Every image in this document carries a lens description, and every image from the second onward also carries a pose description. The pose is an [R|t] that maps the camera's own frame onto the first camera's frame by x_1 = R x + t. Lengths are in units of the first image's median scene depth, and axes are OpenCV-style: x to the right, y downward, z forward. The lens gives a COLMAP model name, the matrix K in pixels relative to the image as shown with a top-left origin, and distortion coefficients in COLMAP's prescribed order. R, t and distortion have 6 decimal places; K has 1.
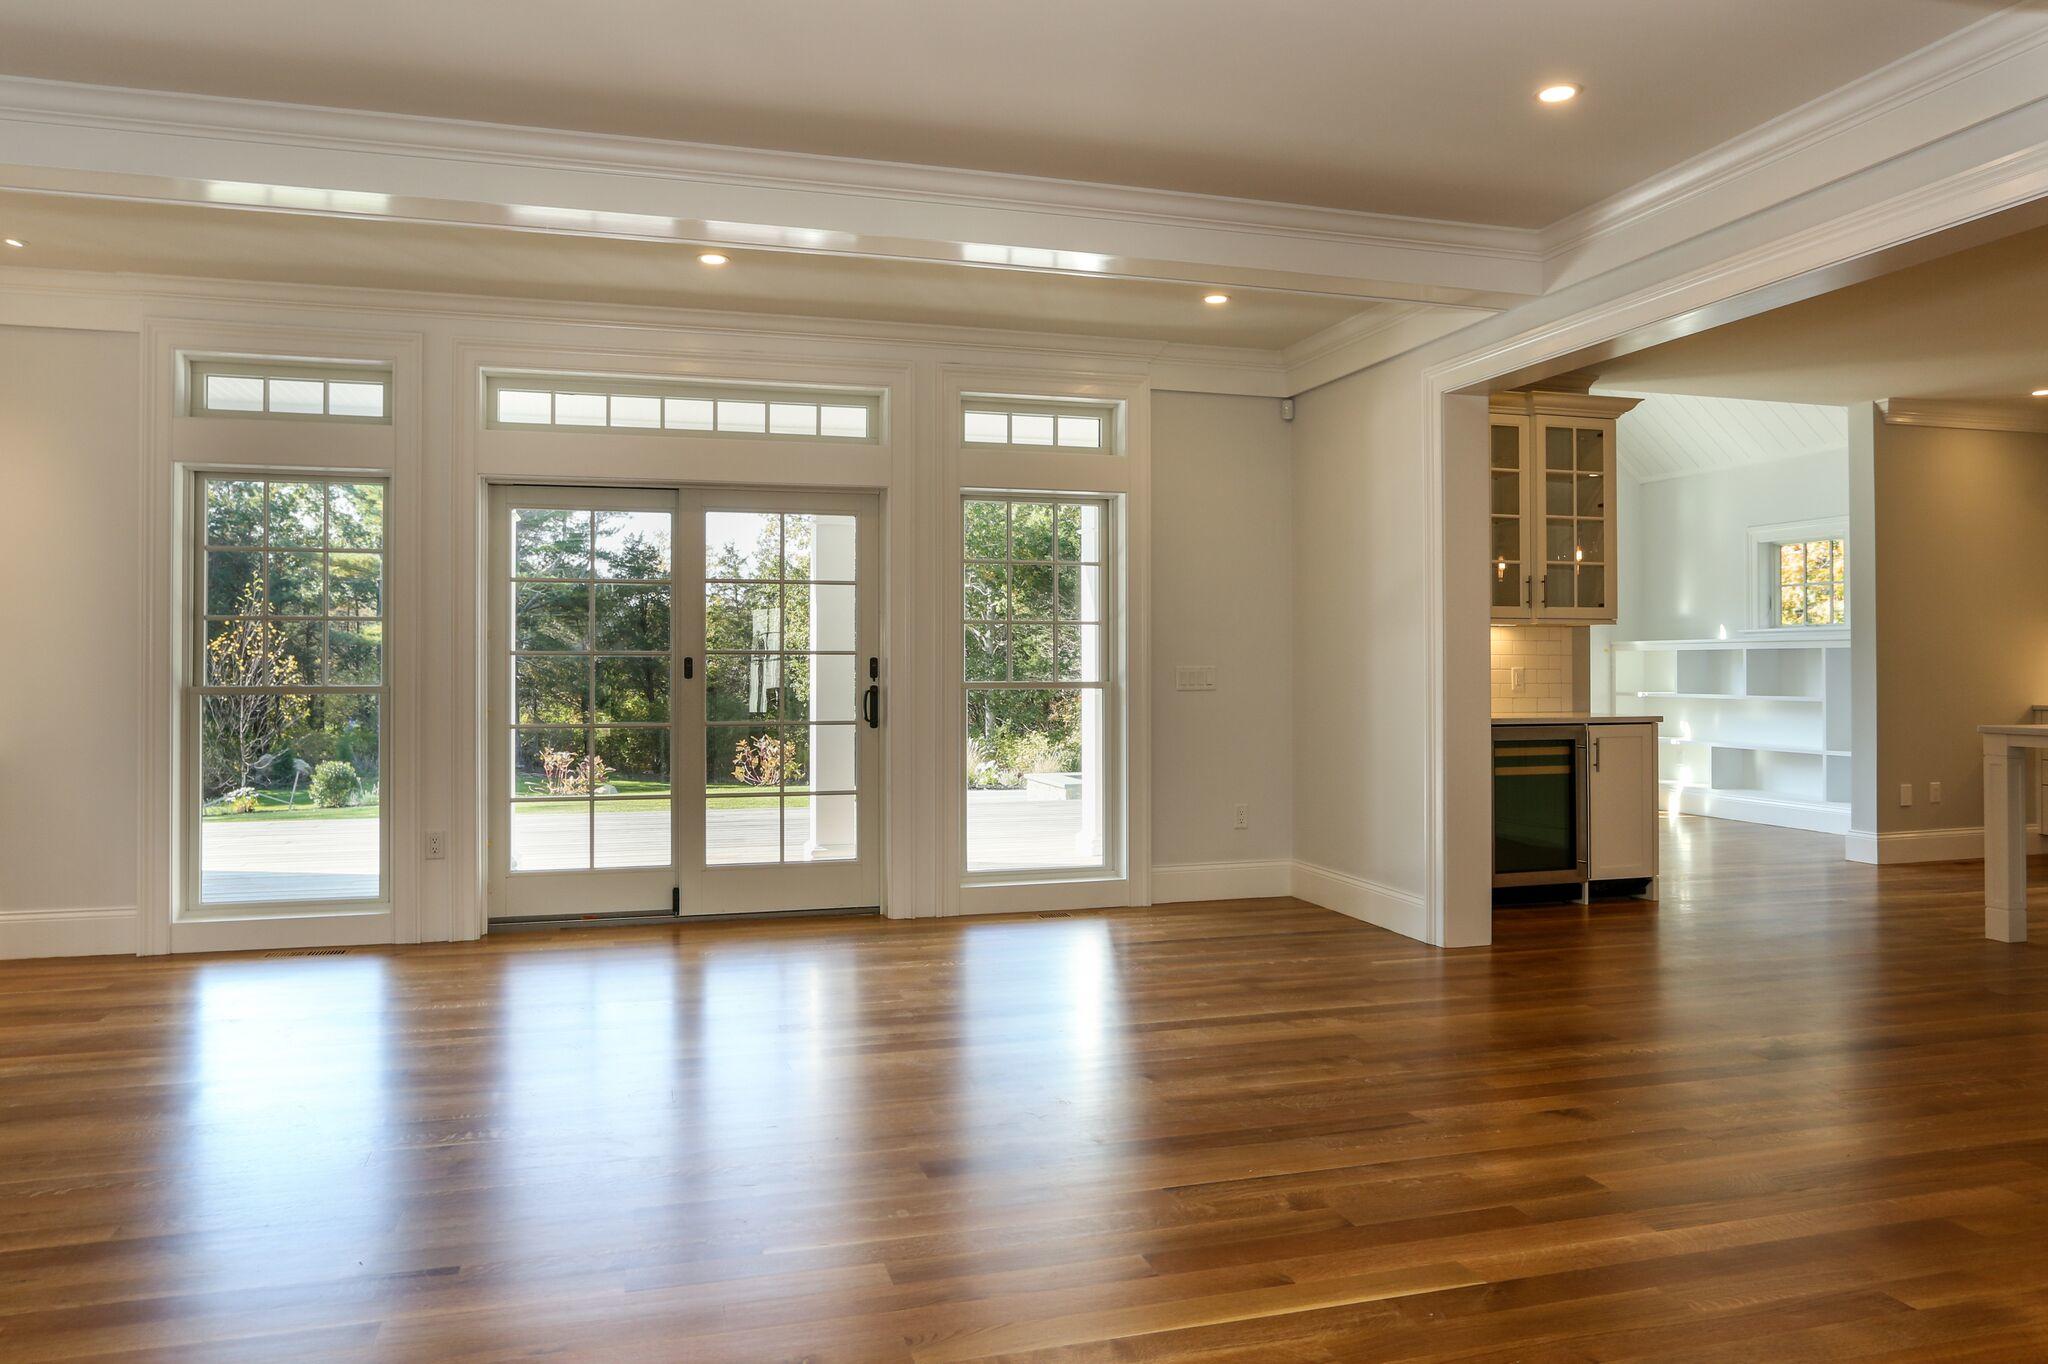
lens RADIAL K [[1379.1, 0, 1027.6], [0, 1379.1, 668.6], [0, 0, 1]] dist [-0.006304, 0.000368]
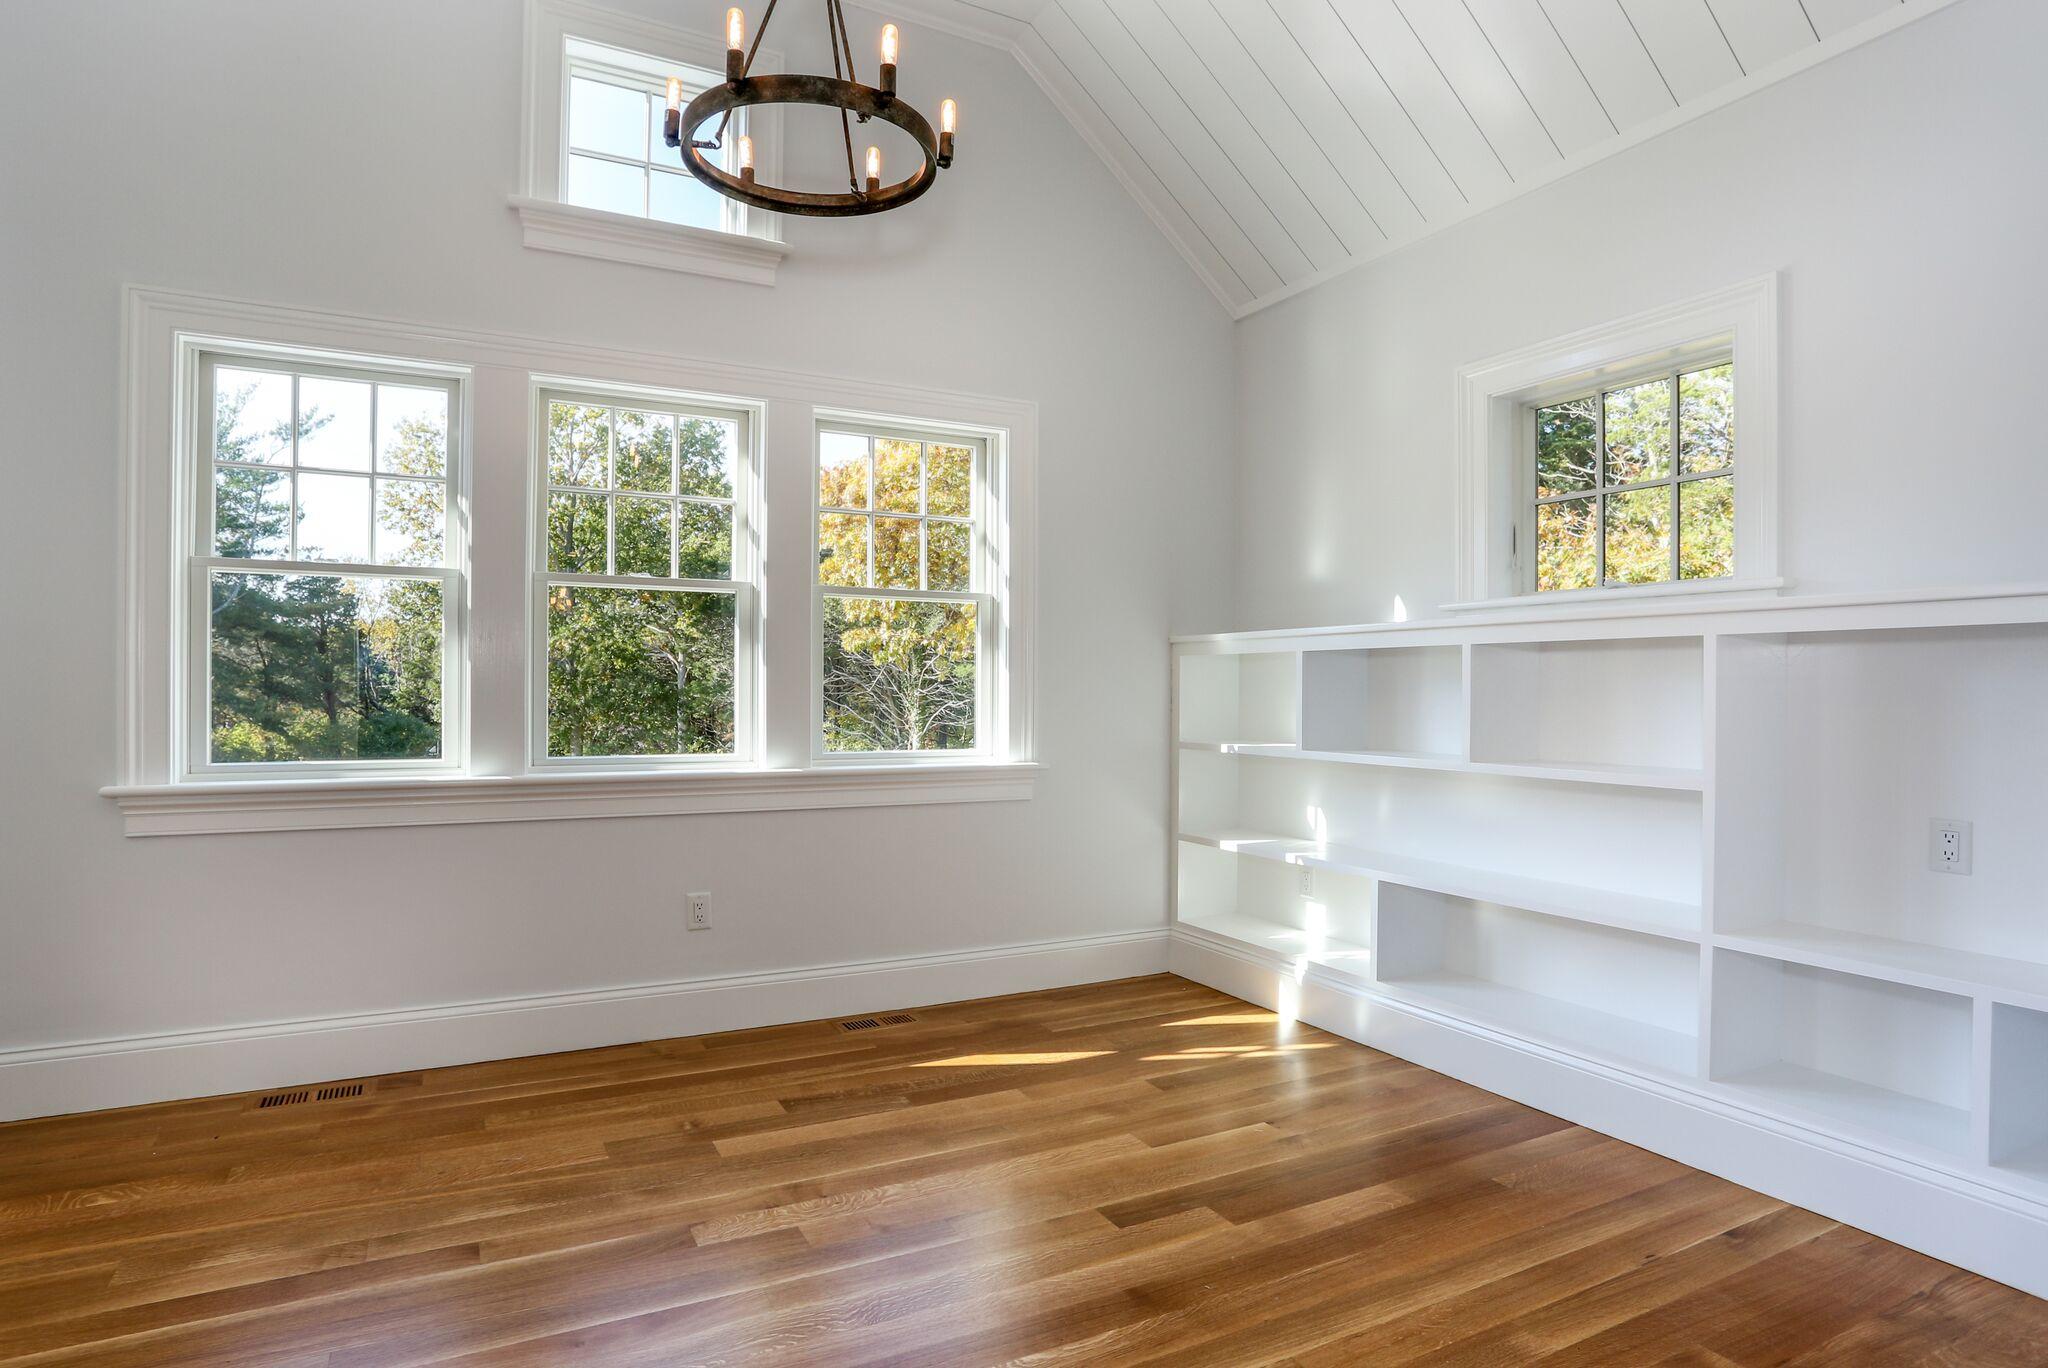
lens RADIAL K [[1088.5, 0, 1018.9], [0, 1088.5, 703.0], [0, 0, 1]] dist [-0.000273, 0.000119]
pose [[0.979885, 0.010188, 0.199304, 0.421431], [-0.011130, 0.999932, 0.003605, 0.004677], [-0.199253, -0.005751, 0.979931, 0.909776]]
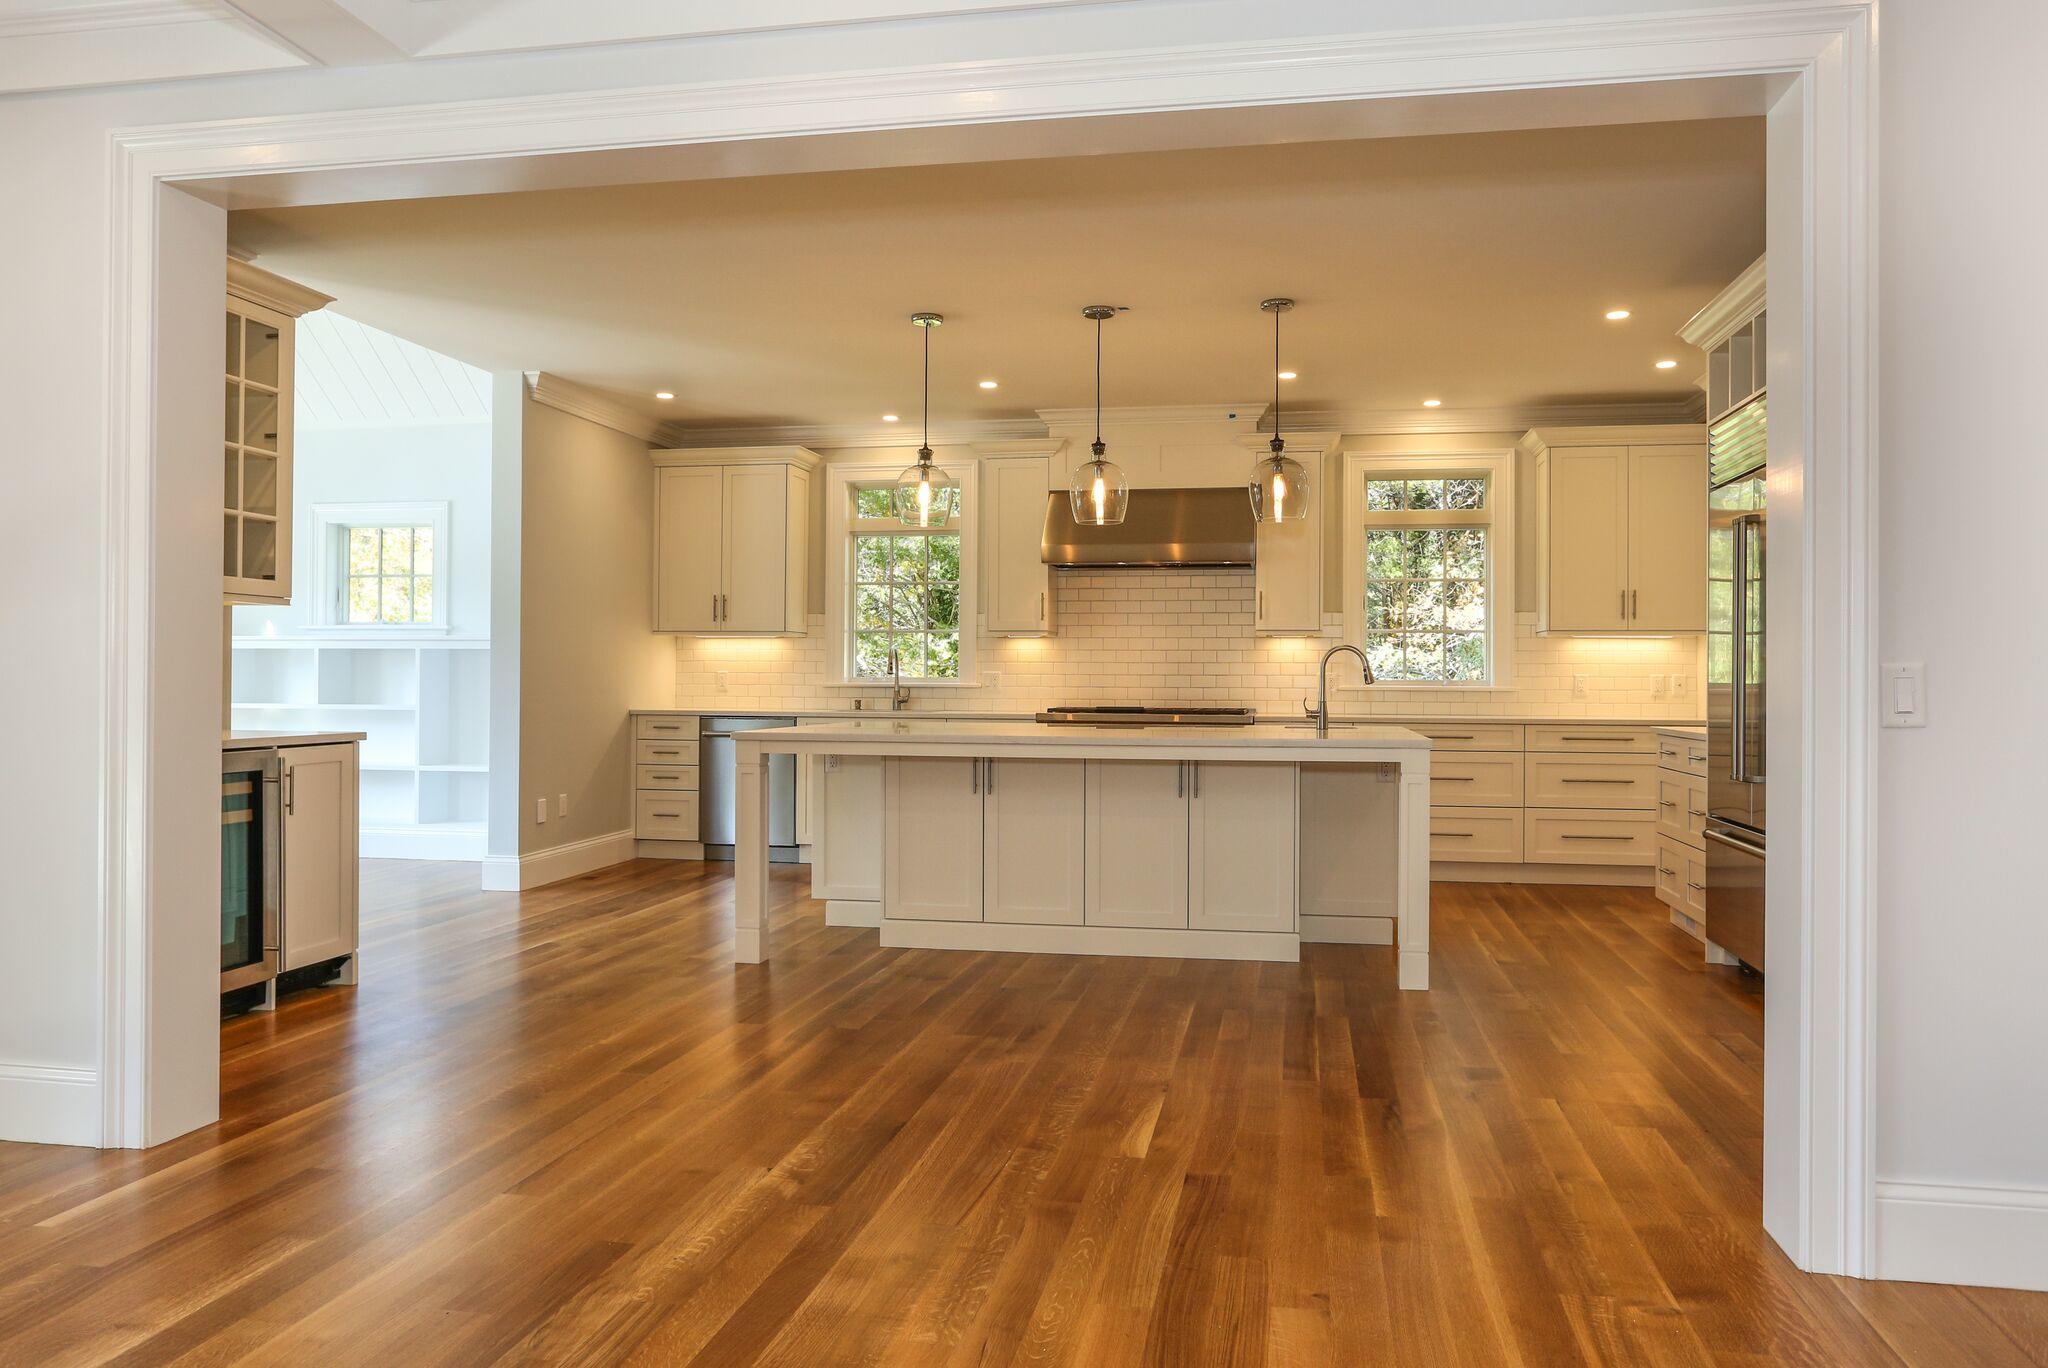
lens RADIAL K [[1379.1, 0, 1027.6], [0, 1379.1, 670.6], [0, 0, 1]] dist [-0.006304, 0.000368]
pose [[0.456239, 0.009228, 0.889809, -0.029243], [-0.004102, 0.999957, -0.008267, 0.005412], [-0.889848, 0.000122, 0.456257, 0.300902]]
